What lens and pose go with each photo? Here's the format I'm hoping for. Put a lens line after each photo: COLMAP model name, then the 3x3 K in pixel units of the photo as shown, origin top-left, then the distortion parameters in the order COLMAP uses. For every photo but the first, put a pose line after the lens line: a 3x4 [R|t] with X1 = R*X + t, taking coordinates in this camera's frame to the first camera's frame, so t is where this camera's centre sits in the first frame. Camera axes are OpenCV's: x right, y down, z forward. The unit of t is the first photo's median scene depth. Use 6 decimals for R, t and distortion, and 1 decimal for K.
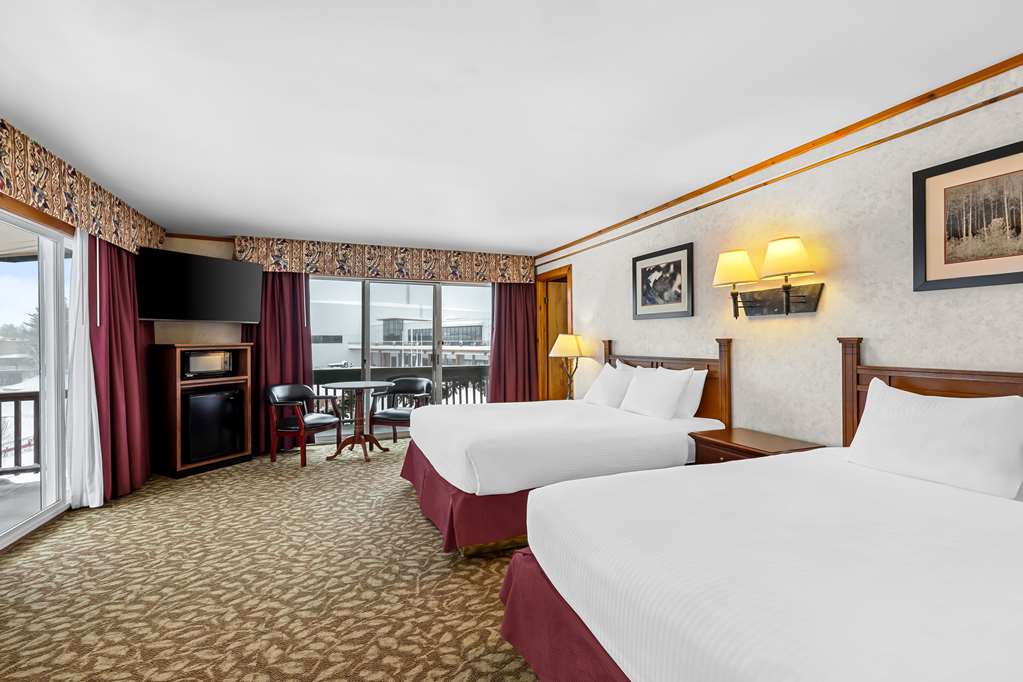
lens RADIAL K [[426.0, 0, 494.7], [0, 426.0, 339.6], [0, 0, 1]] dist [0.000971, 0.000154]
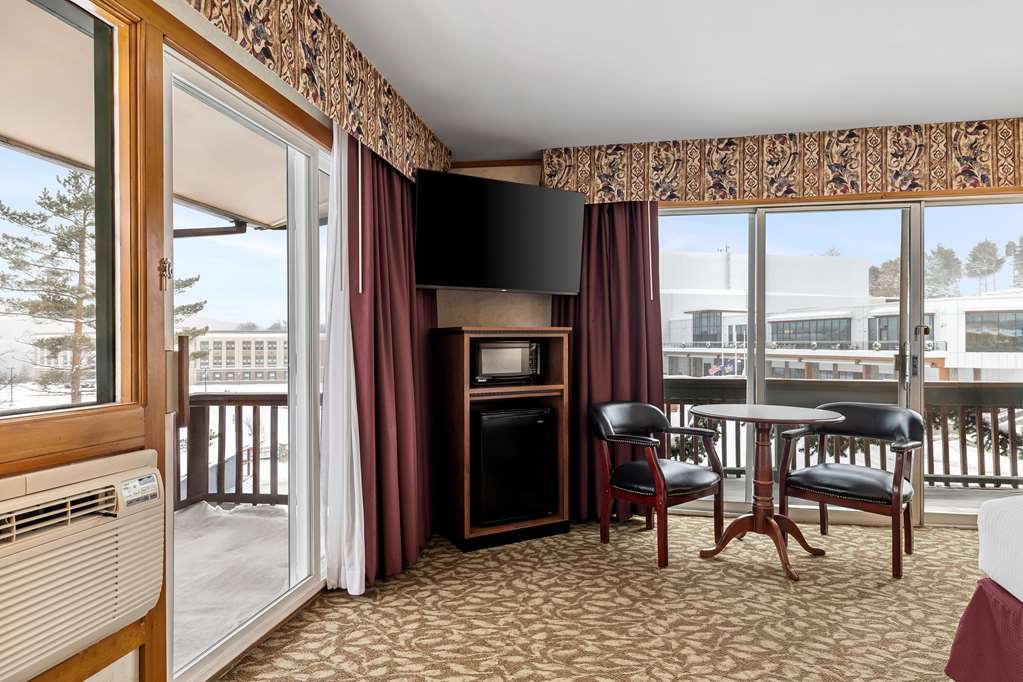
lens RADIAL K [[581.3, 0, 511.5], [0, 581.3, 341.0], [0, 0, 1]] dist [0.000164, 0.000065]
pose [[0.845880, 0.005671, -0.533343, -0.249936], [-0.002813, 0.999977, 0.006170, 0.024971], [0.533366, -0.003719, 0.845876, 0.337768]]
